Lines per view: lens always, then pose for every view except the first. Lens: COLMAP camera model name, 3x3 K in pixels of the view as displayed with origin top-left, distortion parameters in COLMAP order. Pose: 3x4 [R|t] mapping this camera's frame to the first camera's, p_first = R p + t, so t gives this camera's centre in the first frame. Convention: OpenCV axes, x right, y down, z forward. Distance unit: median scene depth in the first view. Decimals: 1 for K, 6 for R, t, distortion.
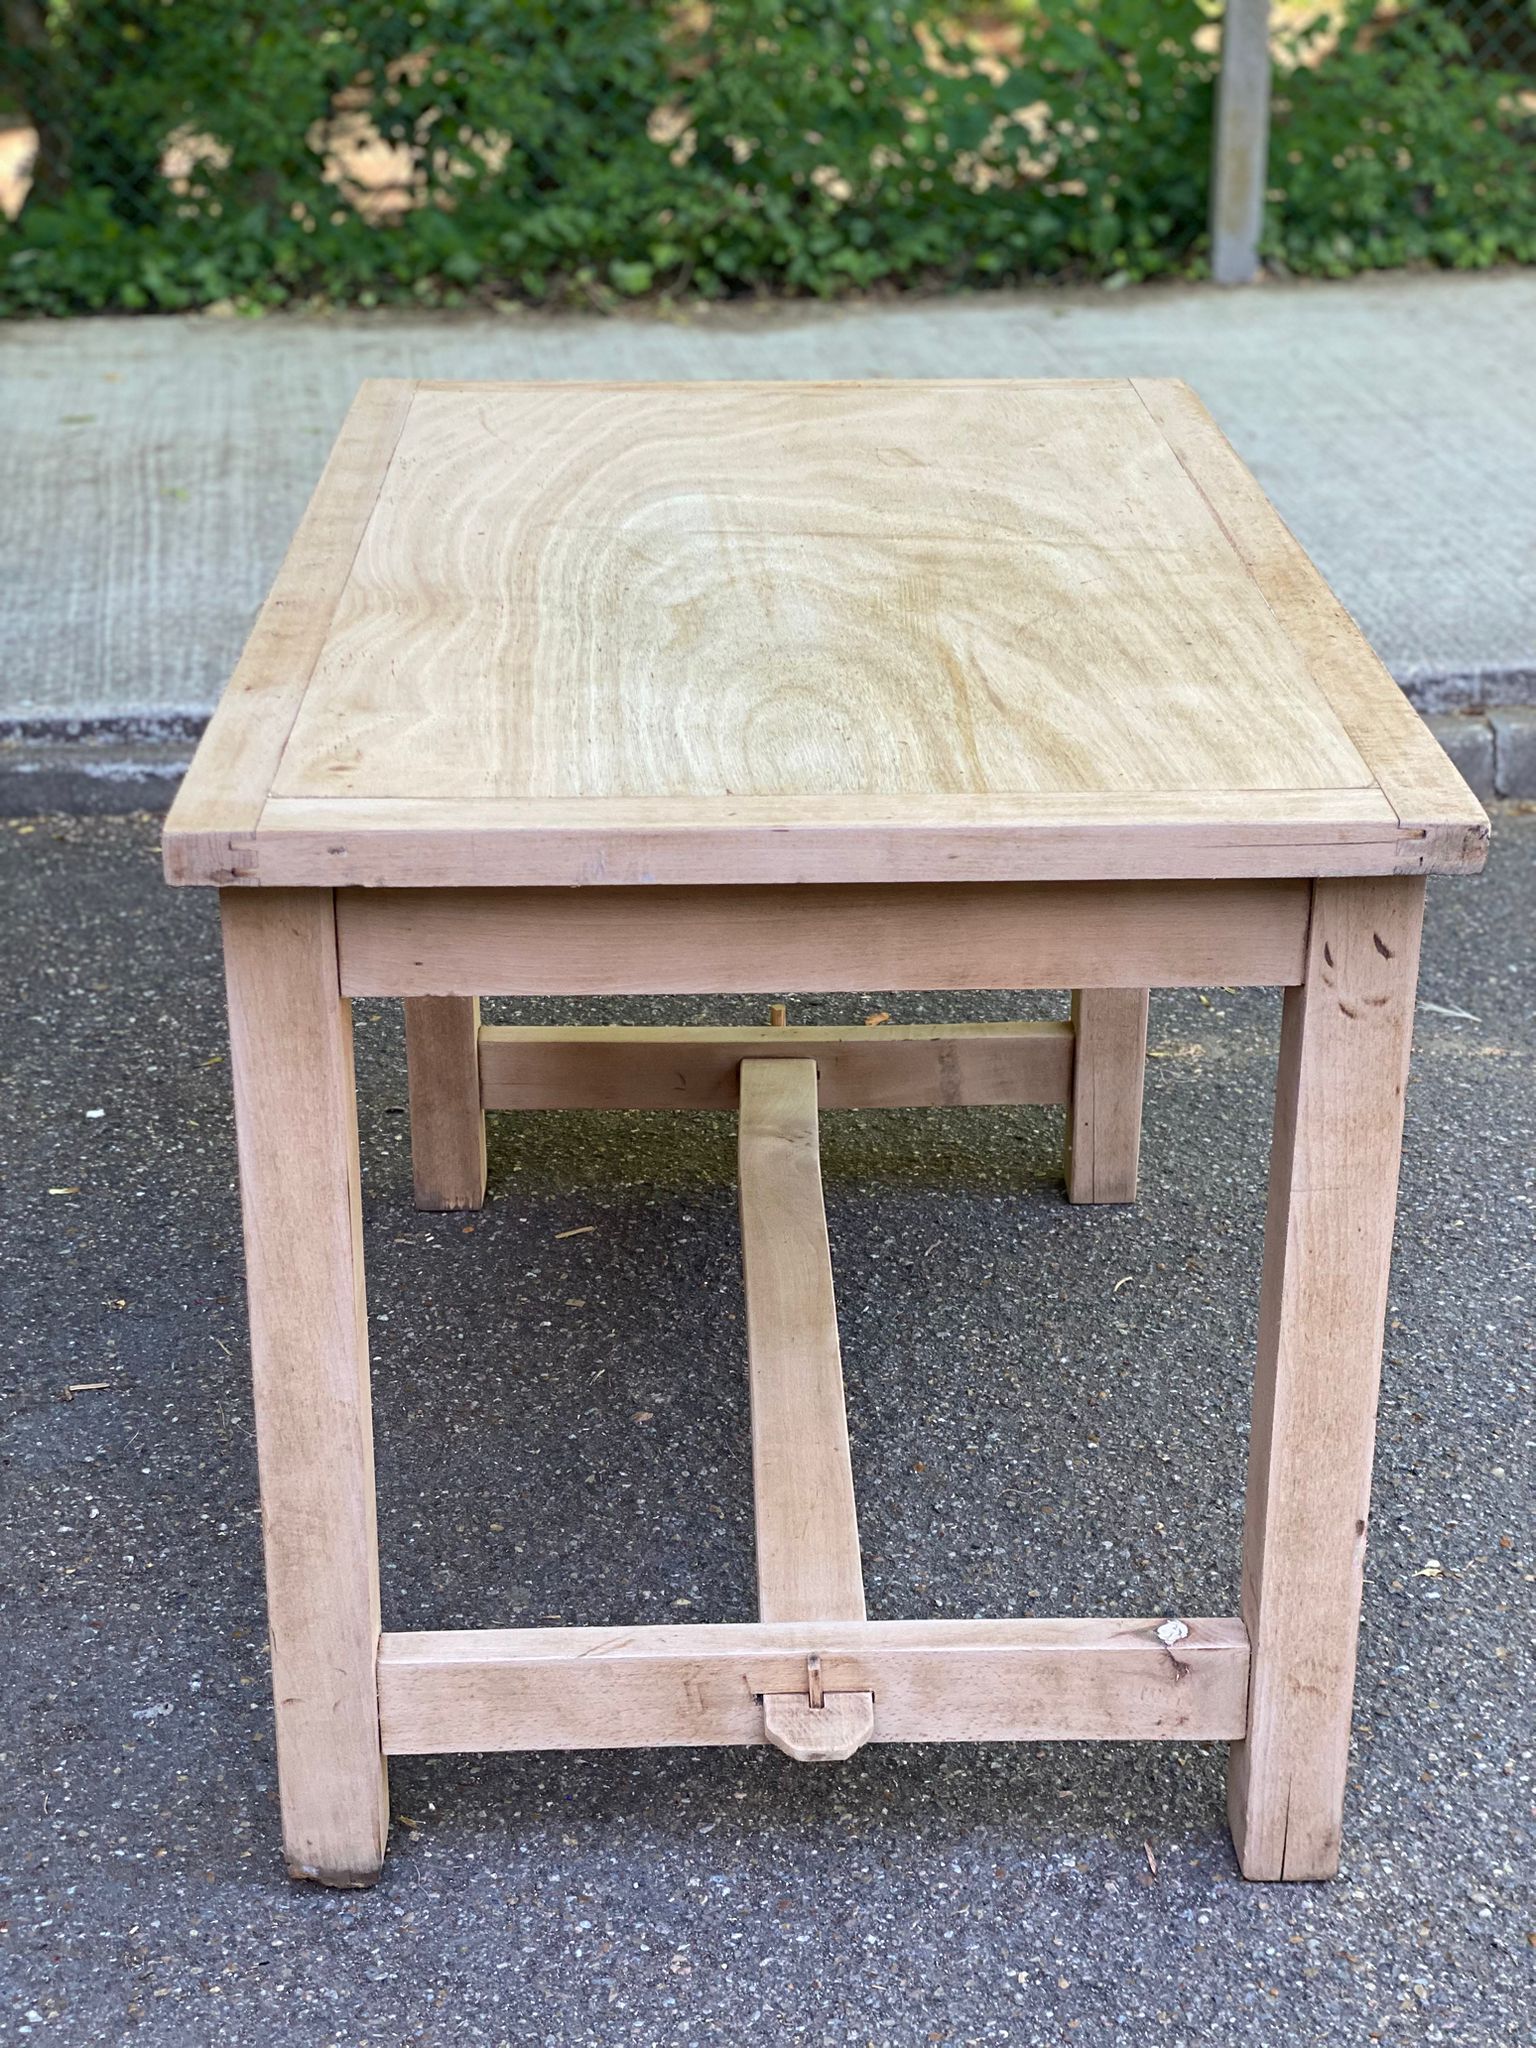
lens RADIAL K [[3075.6, 0, 777.4], [0, 3075.6, 1040.8], [0, 0, 1]] dist [0.101088, 0.000000]
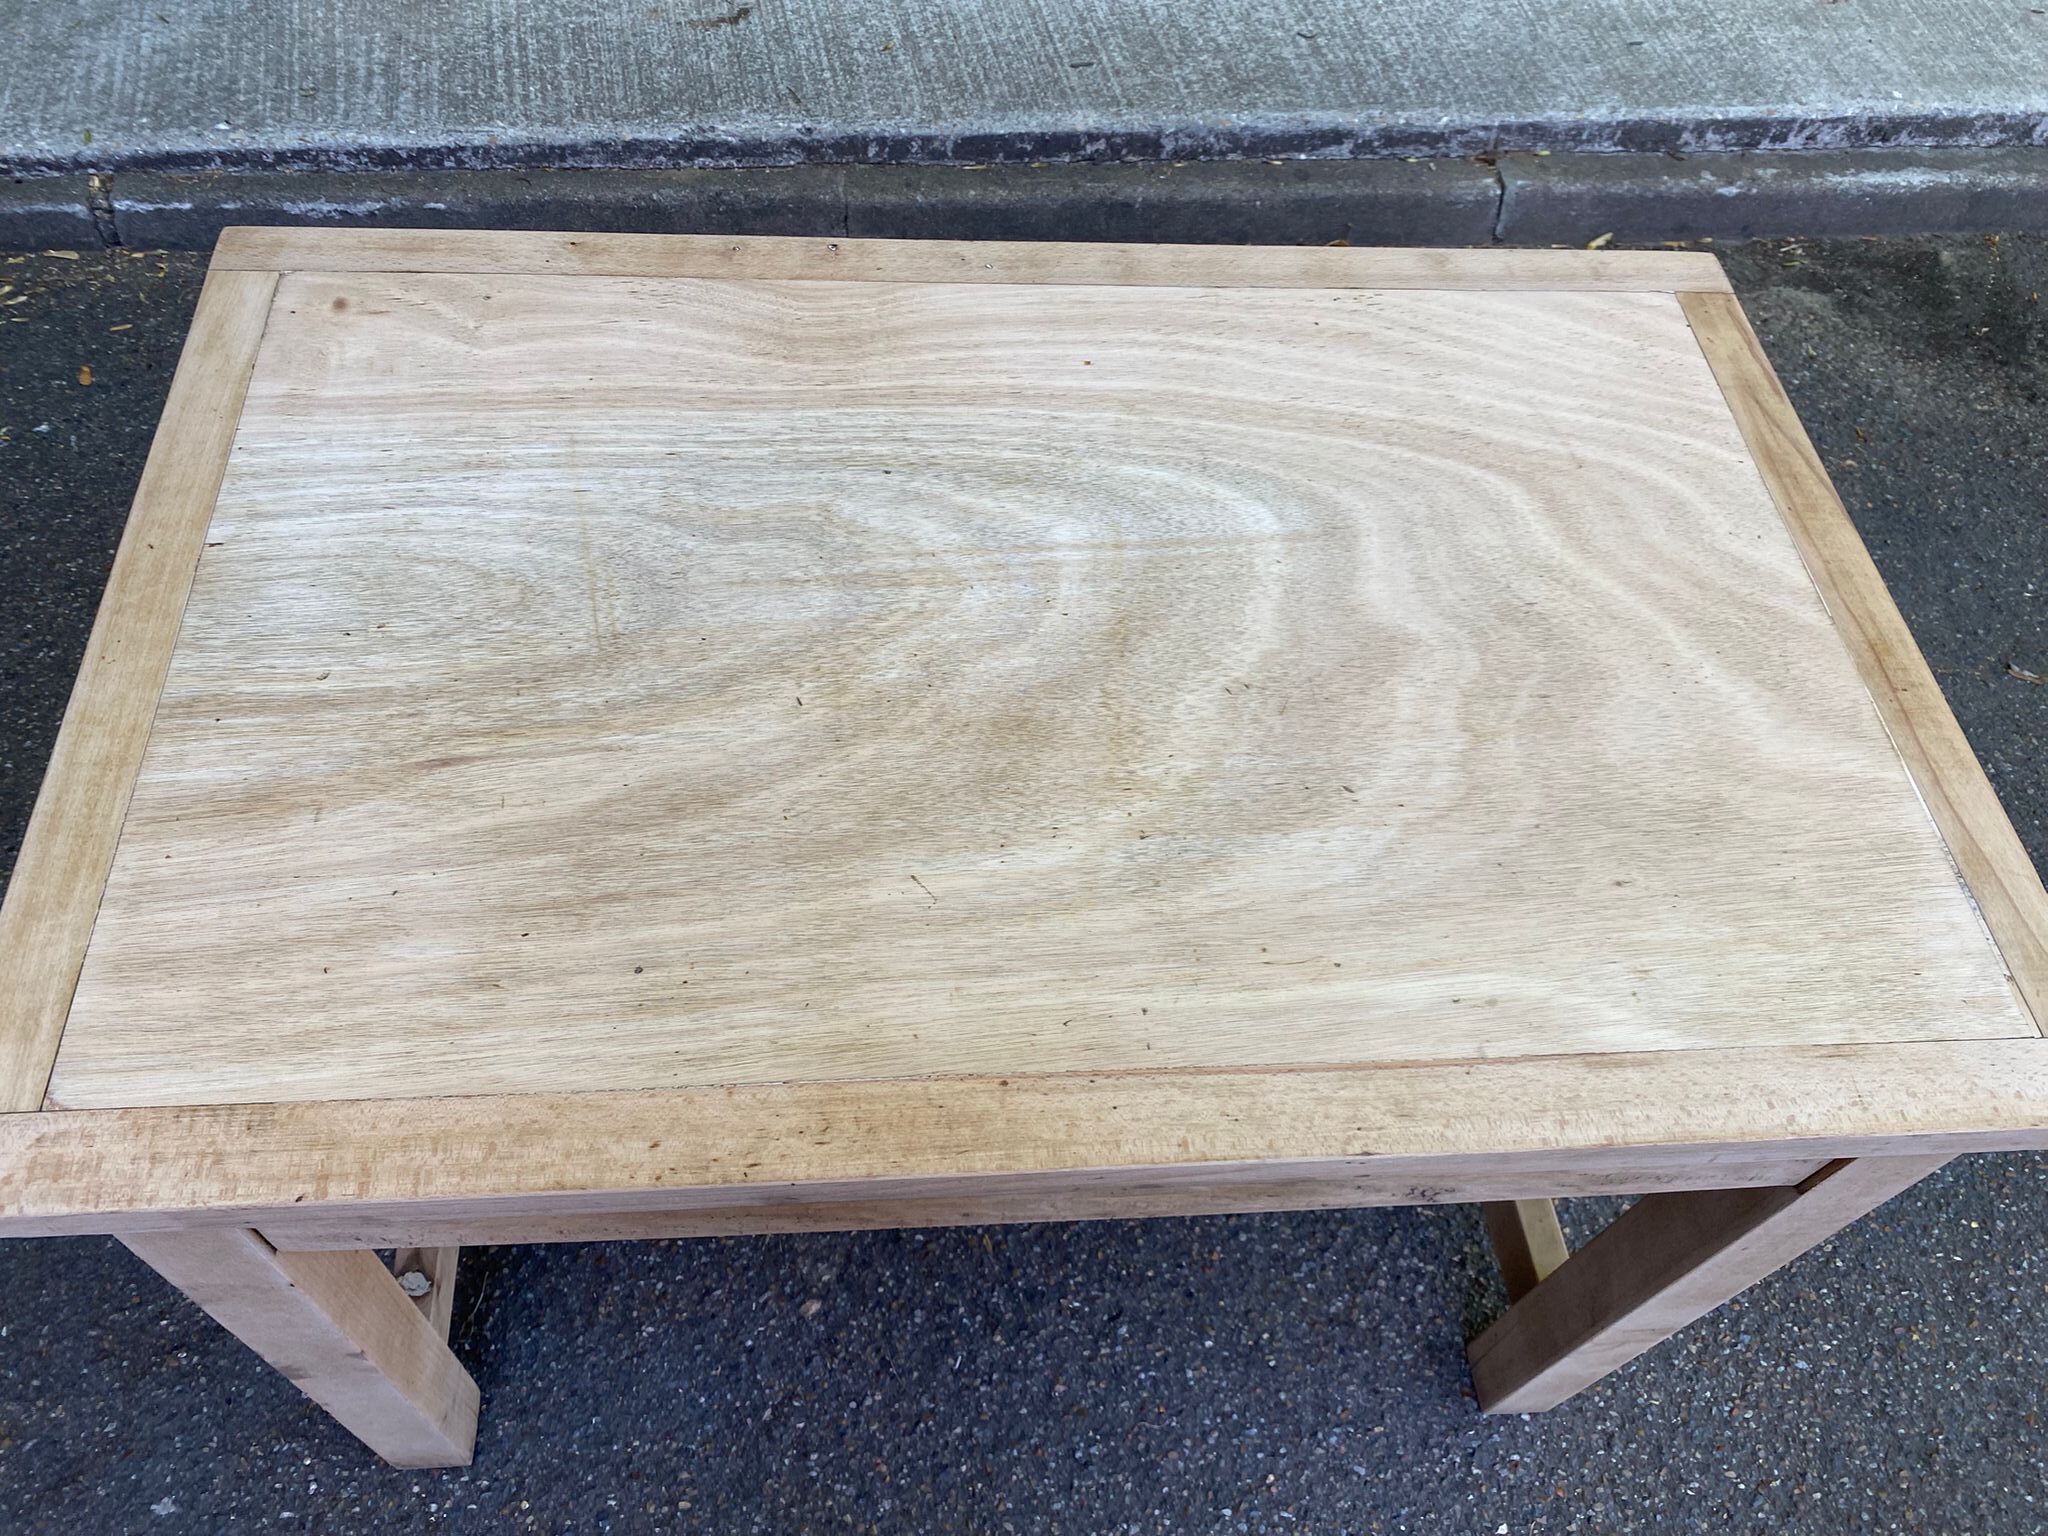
lens RADIAL K [[1574.1, 0, 984.5], [0, 1574.1, 742.4], [0, 0, 1]] dist [0.003620, -0.003678]
pose [[0.996533, -0.000054, 0.083199, -0.028076], [-0.043040, 0.855462, 0.516074, -0.343104], [-0.071201, -0.517865, 0.852494, 0.598100]]
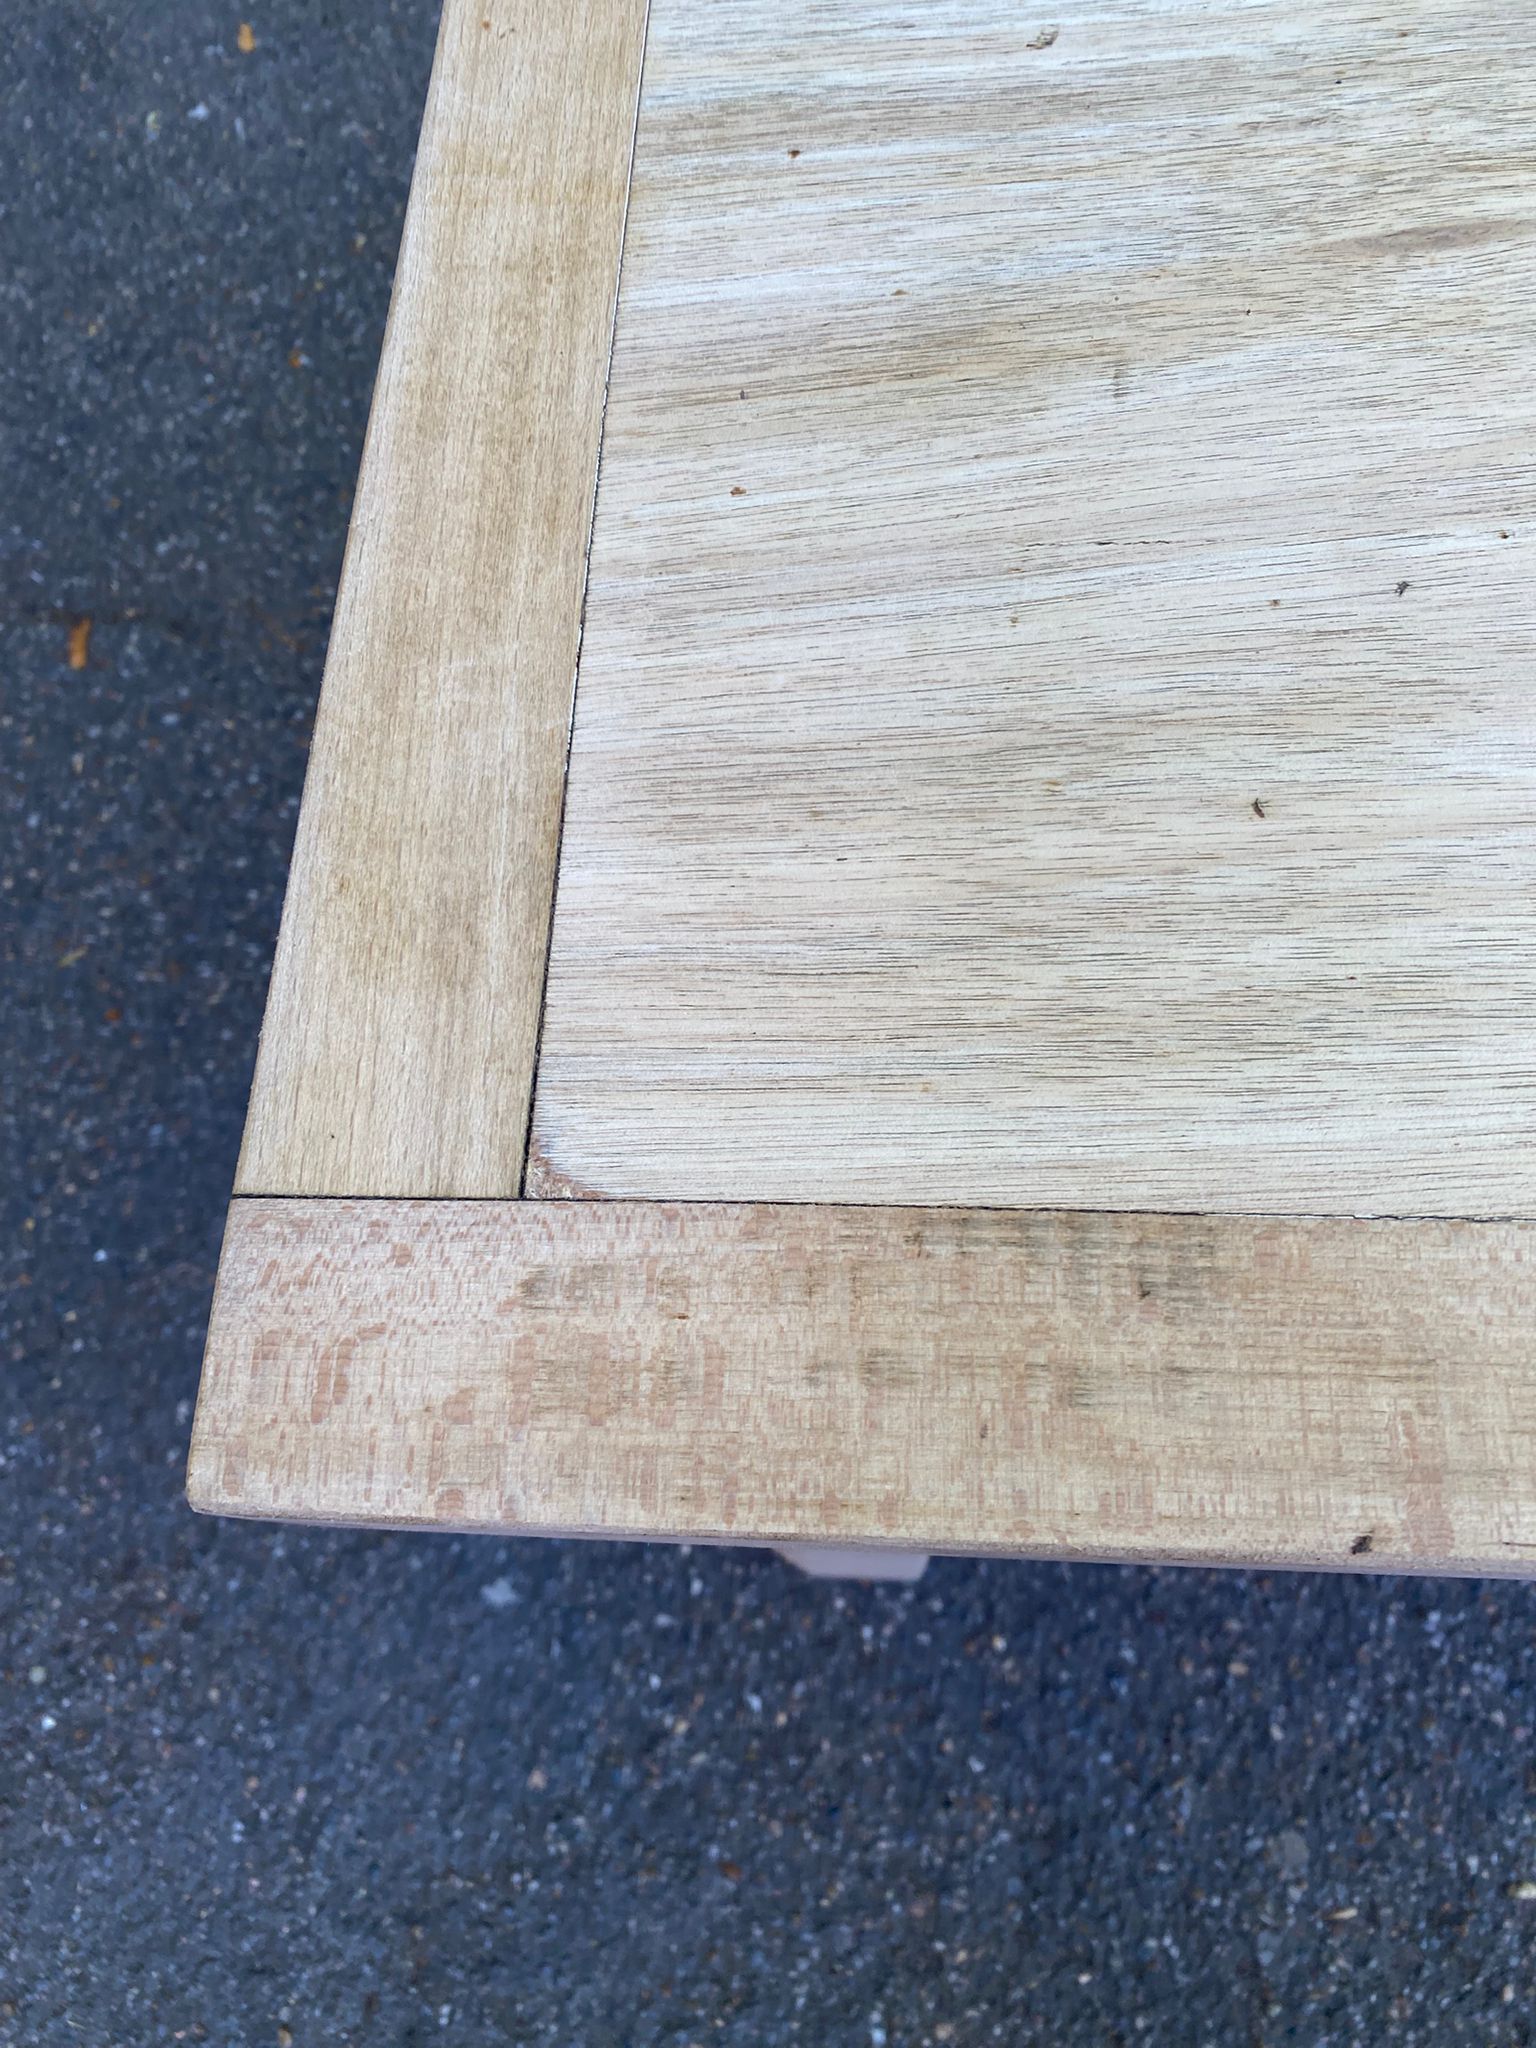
lens RADIAL K [[1574.1, 0, 770.0], [0, 1574.1, 1015.7], [0, 0, 1]] dist [0.003620, -0.003678]
pose [[0.993673, 0.025793, -0.109311, -0.151306], [0.057740, 0.717488, 0.694173, -0.202995], [0.096334, -0.696093, 0.711459, 0.762395]]
